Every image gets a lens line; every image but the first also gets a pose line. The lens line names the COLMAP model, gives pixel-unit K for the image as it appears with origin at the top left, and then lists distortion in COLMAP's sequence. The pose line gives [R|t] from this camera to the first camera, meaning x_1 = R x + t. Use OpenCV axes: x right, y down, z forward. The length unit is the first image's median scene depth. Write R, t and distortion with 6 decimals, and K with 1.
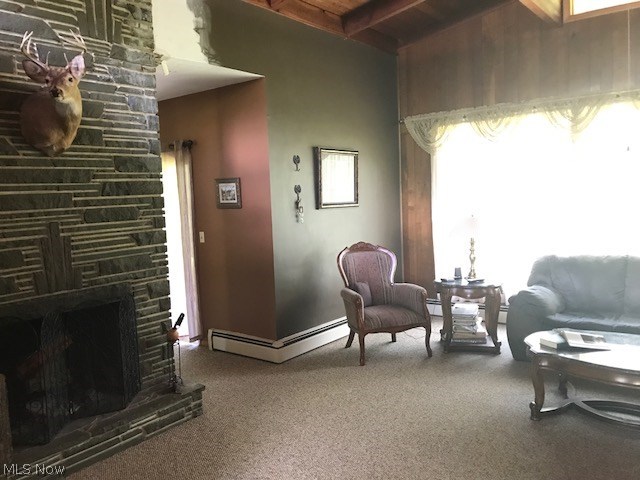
lens RADIAL K [[533.5, 0, 320.6], [0, 533.5, 239.6], [0, 0, 1]] dist [-0.001559, -0.003048]
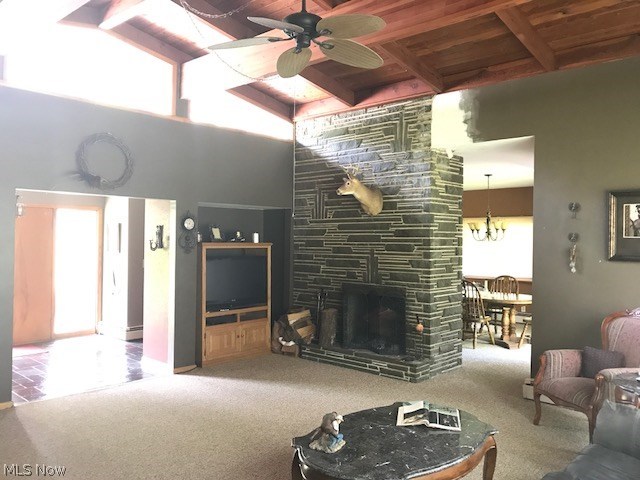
lens RADIAL K [[533.5, 0, 319.7], [0, 533.5, 240.6], [0, 0, 1]] dist [-0.001559, -0.003048]
pose [[-0.100033, 0.043348, -0.994039, 1.342149], [-0.093031, 0.994267, 0.052719, -0.134102], [0.990625, 0.097750, -0.095427, 0.870186]]
